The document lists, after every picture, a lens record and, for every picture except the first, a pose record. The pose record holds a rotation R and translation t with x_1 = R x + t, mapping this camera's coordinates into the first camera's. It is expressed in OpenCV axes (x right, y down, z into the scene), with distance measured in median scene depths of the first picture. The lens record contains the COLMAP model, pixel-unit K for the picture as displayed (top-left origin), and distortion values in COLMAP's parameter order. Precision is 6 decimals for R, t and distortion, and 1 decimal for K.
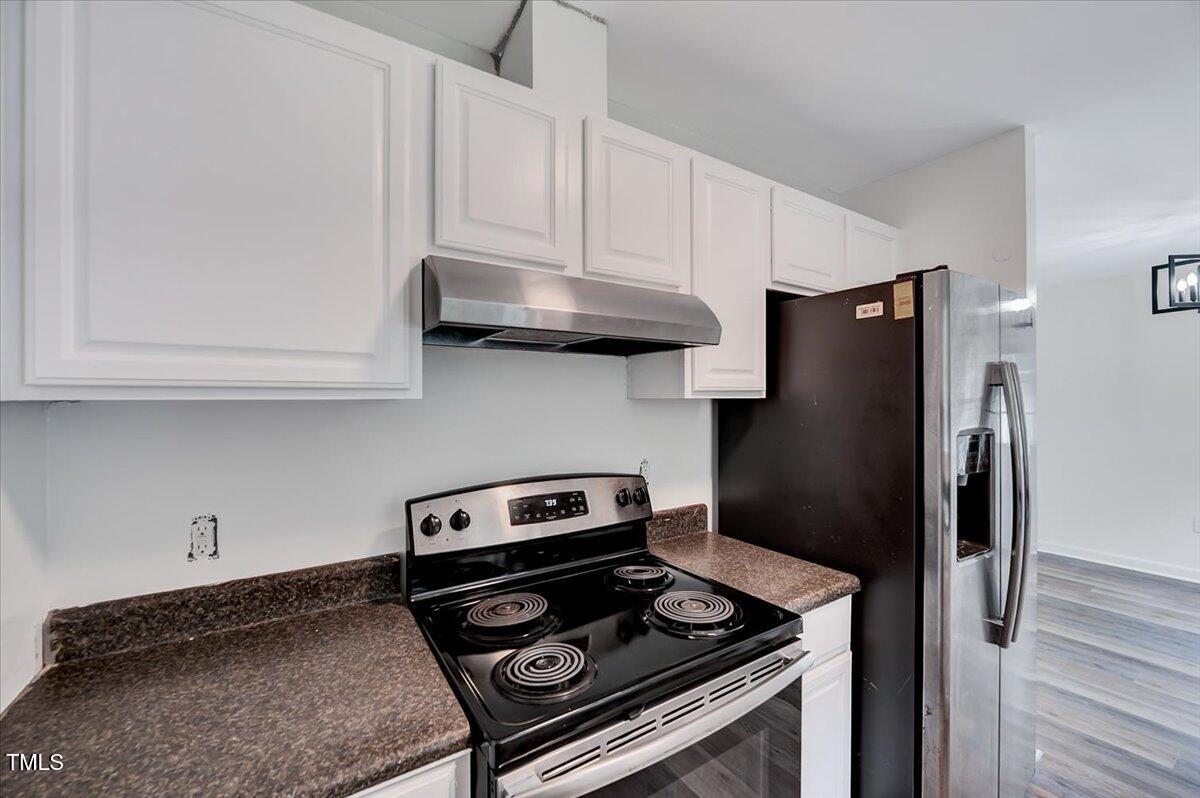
lens RADIAL K [[476.8, 0, 608.3], [0, 476.8, 397.4], [0, 0, 1]] dist [-0.012619, 0.000125]
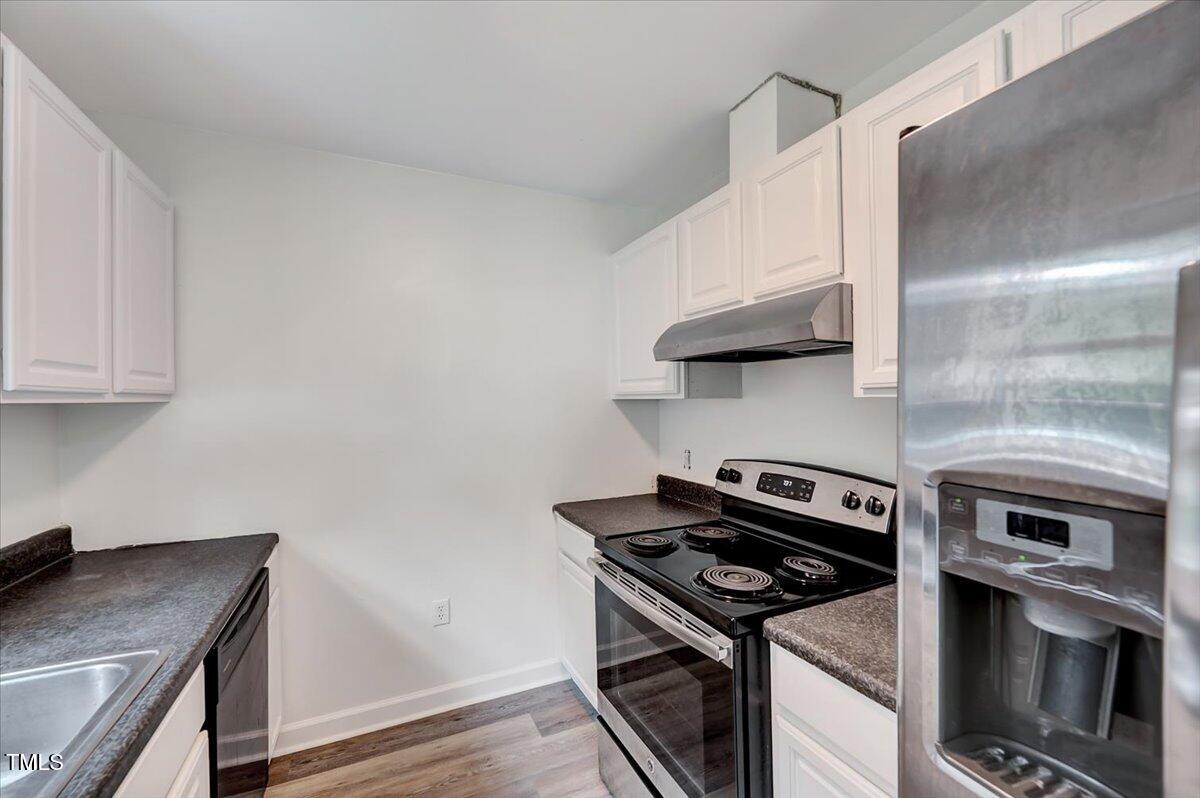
lens RADIAL K [[476.8, 0, 611.4], [0, 476.8, 403.9], [0, 0, 1]] dist [-0.012619, 0.000125]
pose [[-0.099501, 0.019154, -0.994853, 1.163189], [0.021251, 0.999628, 0.017120, -0.013292], [0.994810, -0.019439, -0.099871, 0.696446]]
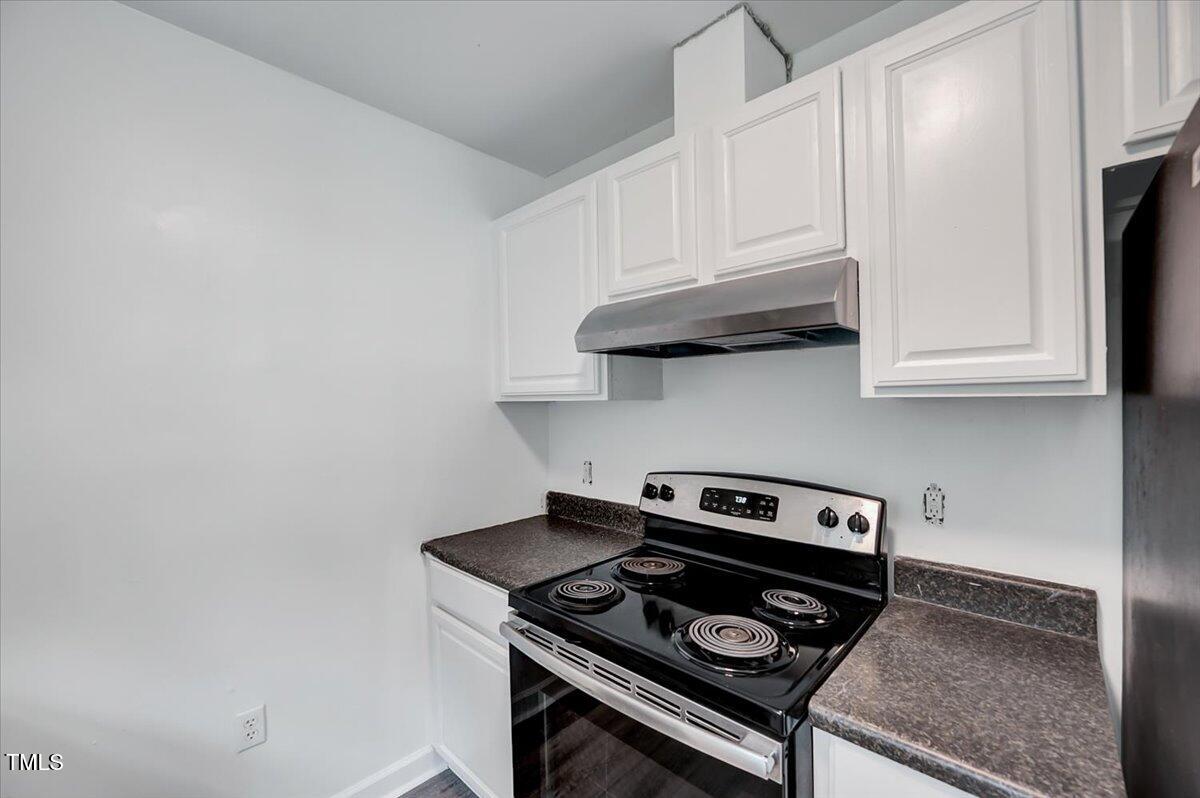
lens RADIAL K [[476.8, 0, 602.9], [0, 476.8, 407.2], [0, 0, 1]] dist [-0.012619, 0.000125]
pose [[0.244806, 0.019621, -0.969374, 0.827971], [0.020131, 0.999477, 0.025314, -0.012994], [0.969363, -0.025711, 0.244282, 0.474900]]
